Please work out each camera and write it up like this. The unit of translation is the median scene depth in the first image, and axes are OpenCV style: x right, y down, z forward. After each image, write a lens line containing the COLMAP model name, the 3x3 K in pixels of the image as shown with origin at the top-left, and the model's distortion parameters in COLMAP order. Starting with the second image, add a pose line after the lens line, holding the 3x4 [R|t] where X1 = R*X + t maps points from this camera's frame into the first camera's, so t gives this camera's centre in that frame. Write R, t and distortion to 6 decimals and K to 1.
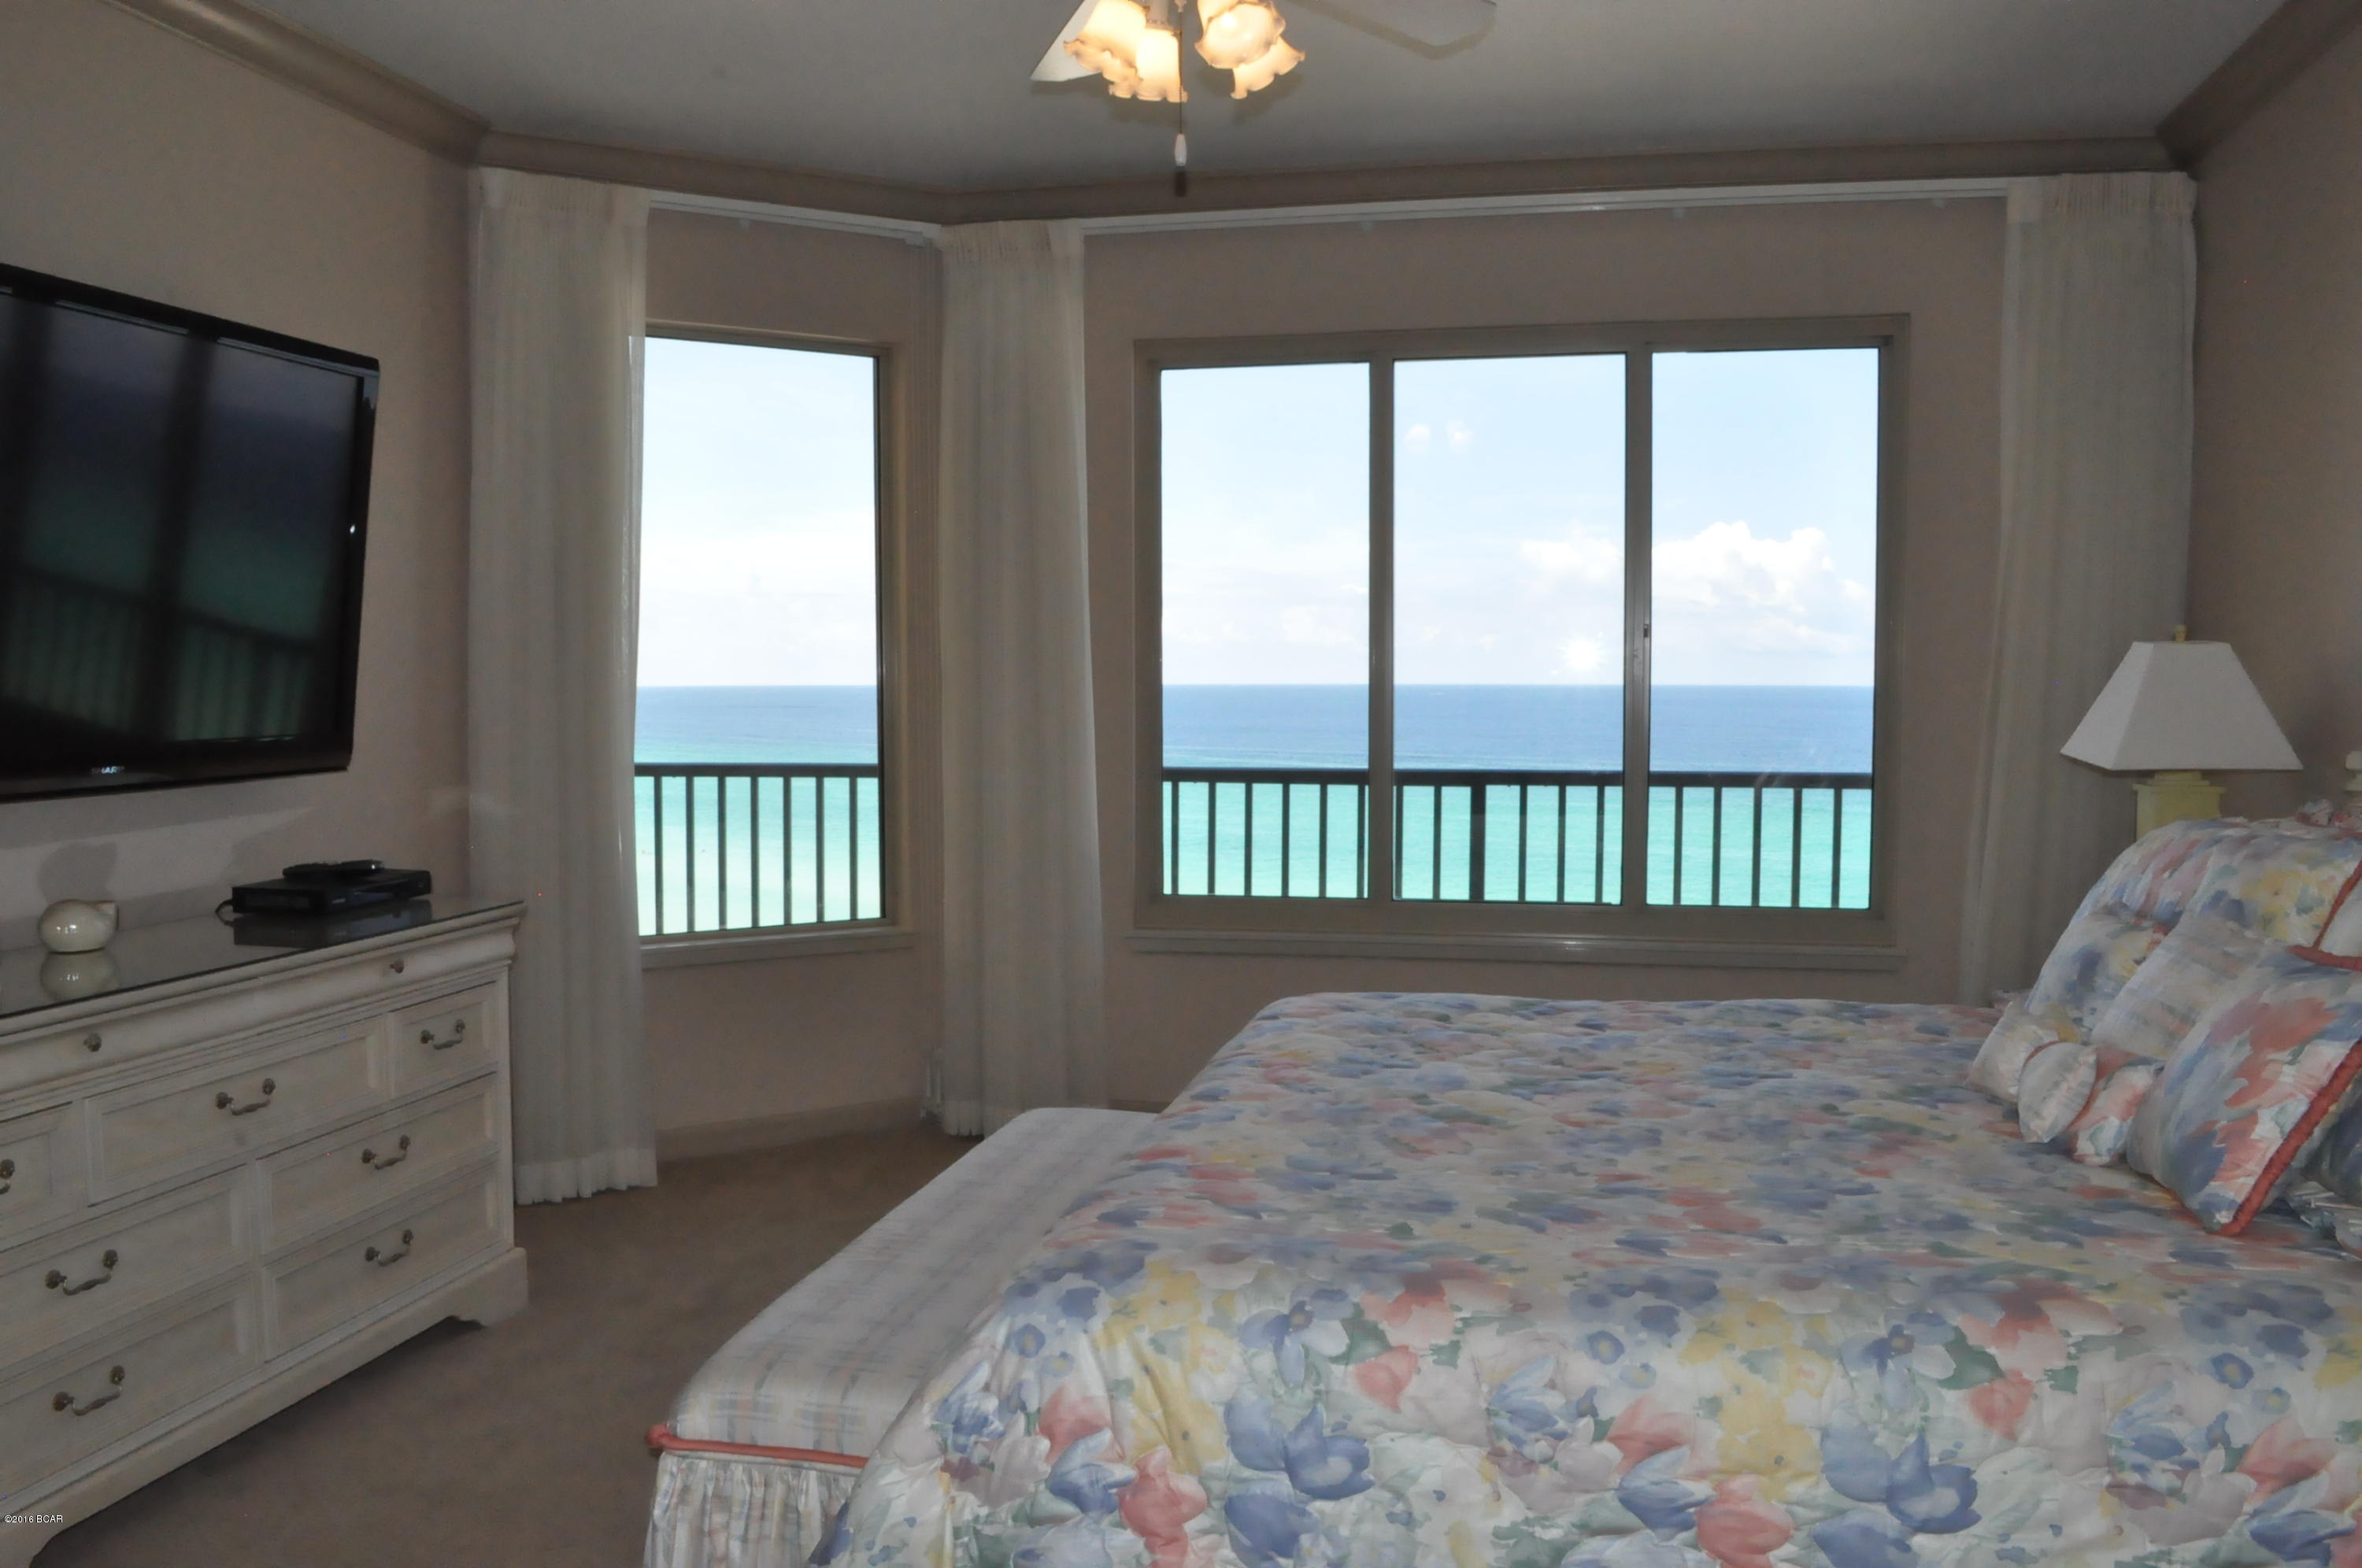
lens RADIAL K [[1885.8, 0, 1181.5], [0, 1885.8, 791.5], [0, 0, 1]] dist [-0.075321, -0.005421]
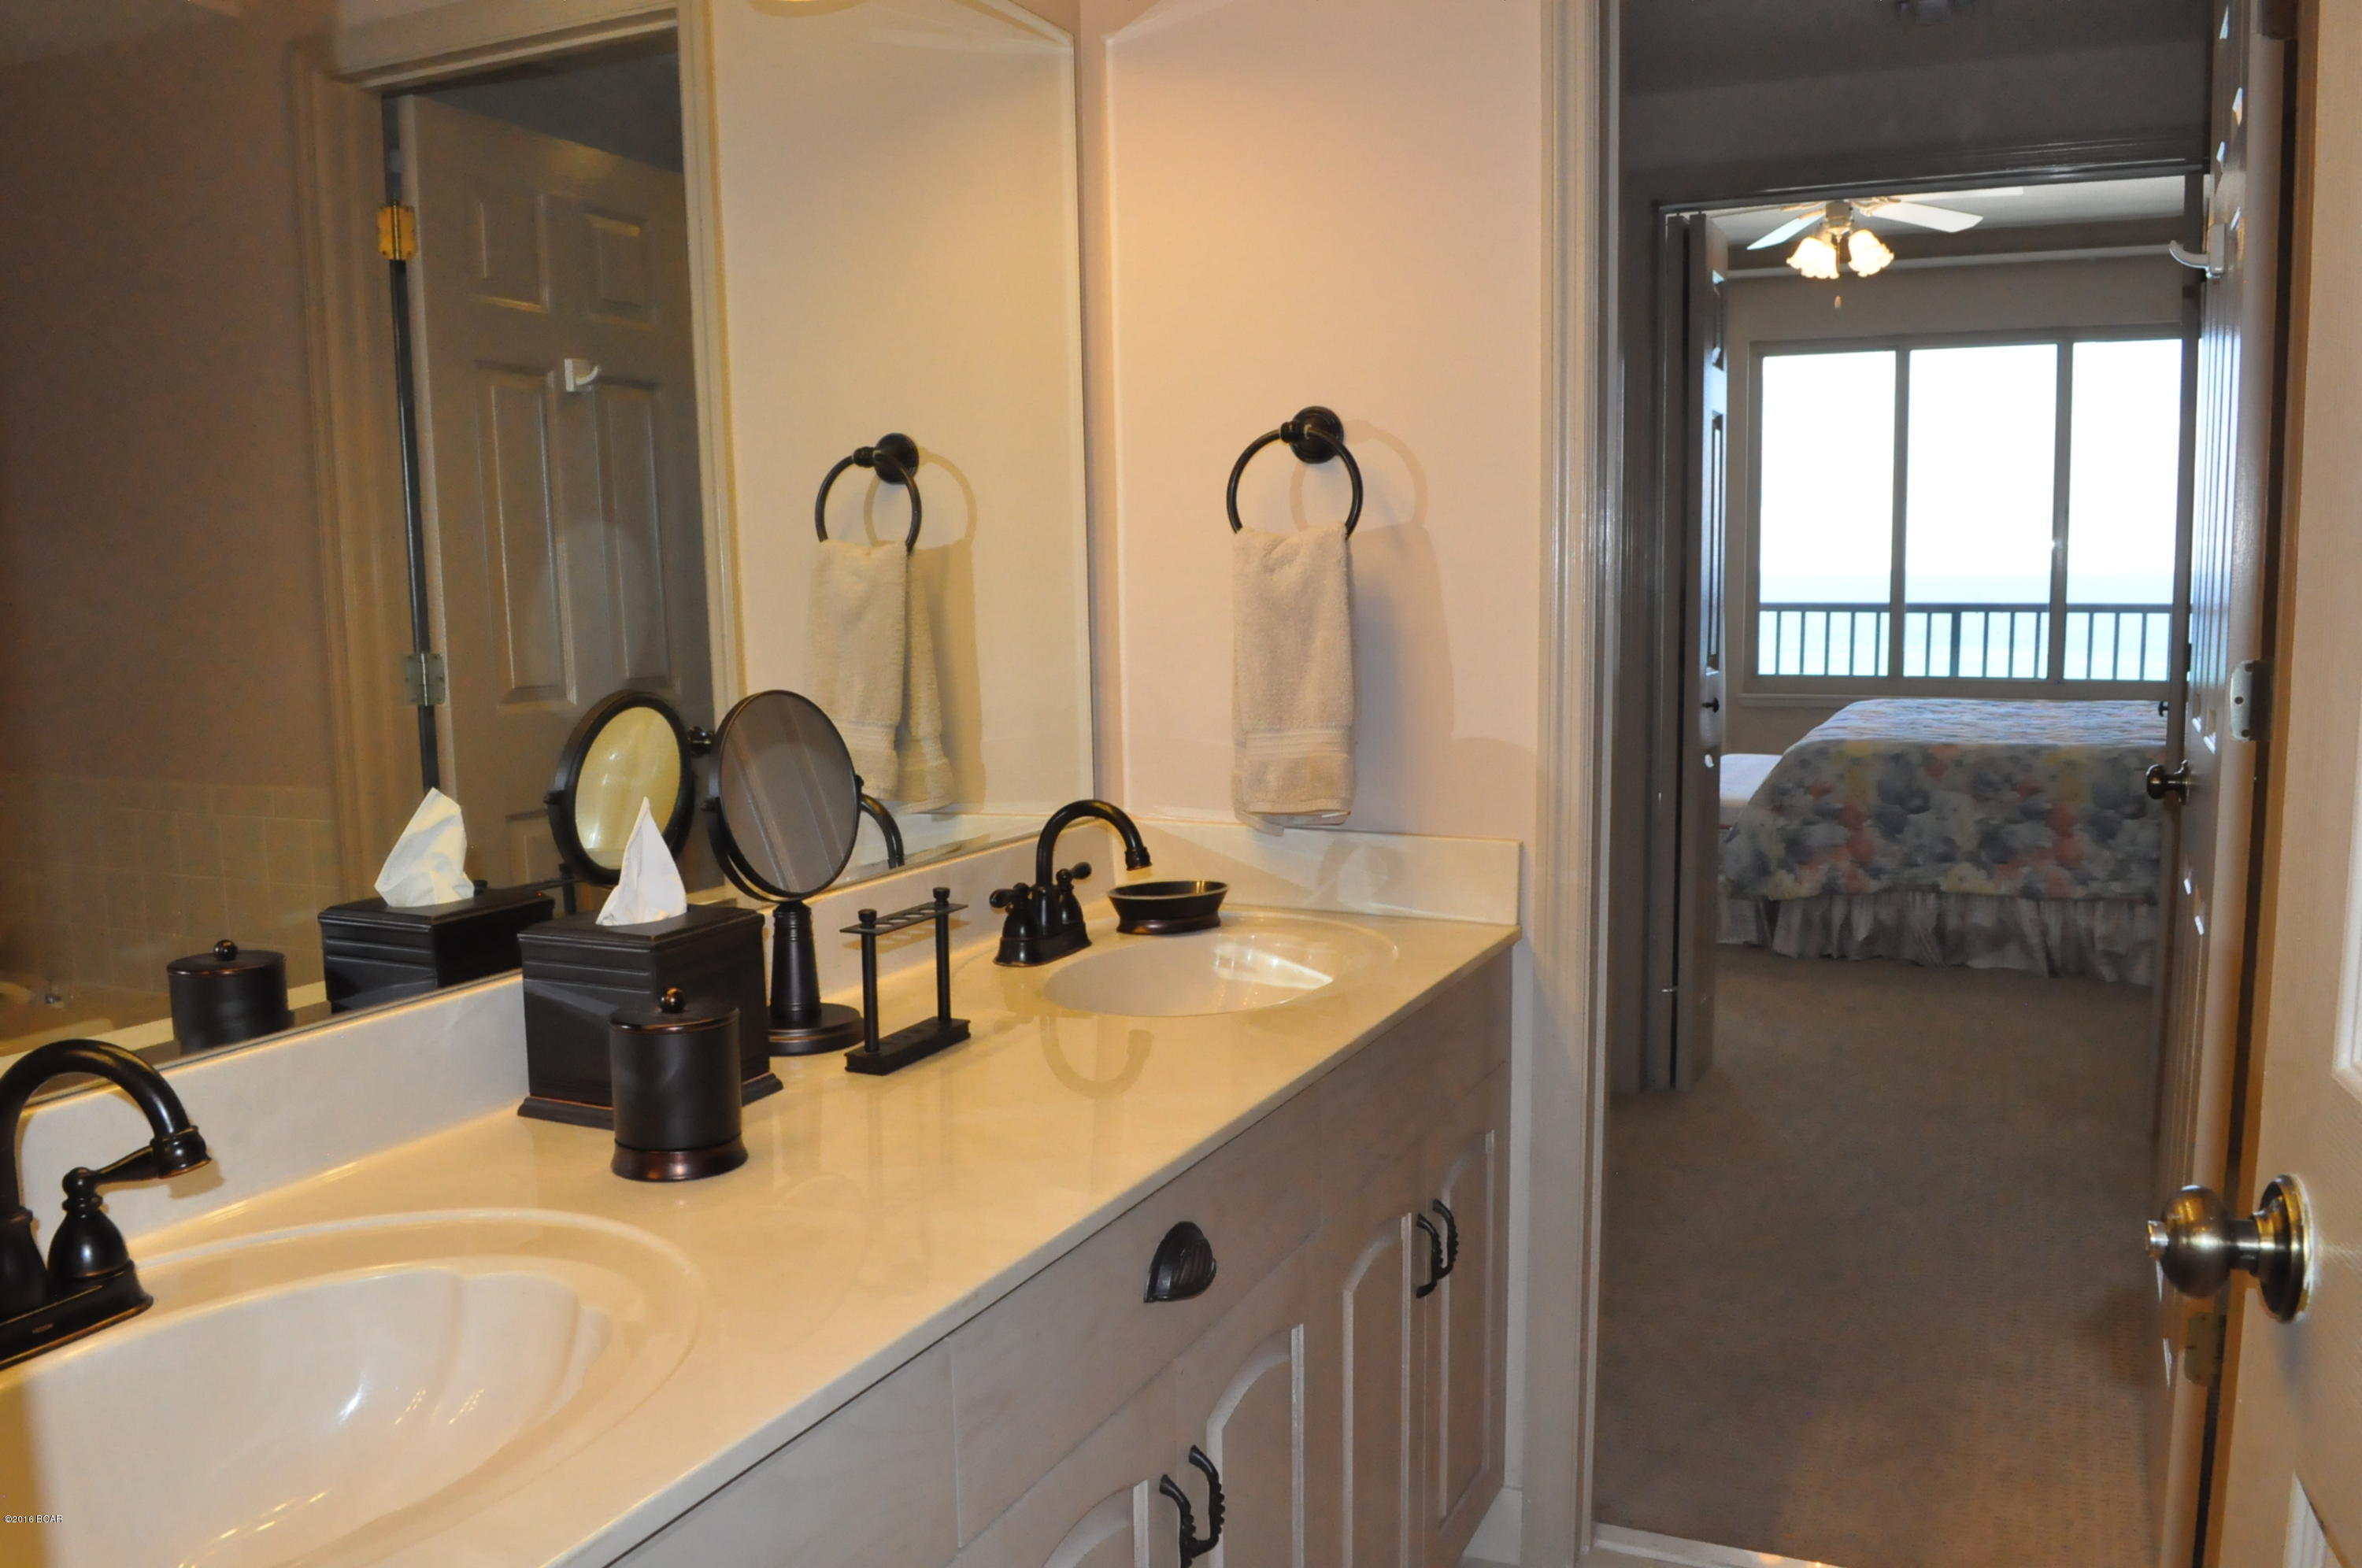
lens RADIAL K [[1885.8, 0, 1184.1], [0, 1885.8, 784.8], [0, 0, 1]] dist [-0.075321, -0.005421]
pose [[0.974659, 0.016959, -0.223052, -0.133858], [-0.004757, 0.998468, 0.055131, 0.063897], [0.223645, -0.052673, 0.973246, -0.726455]]
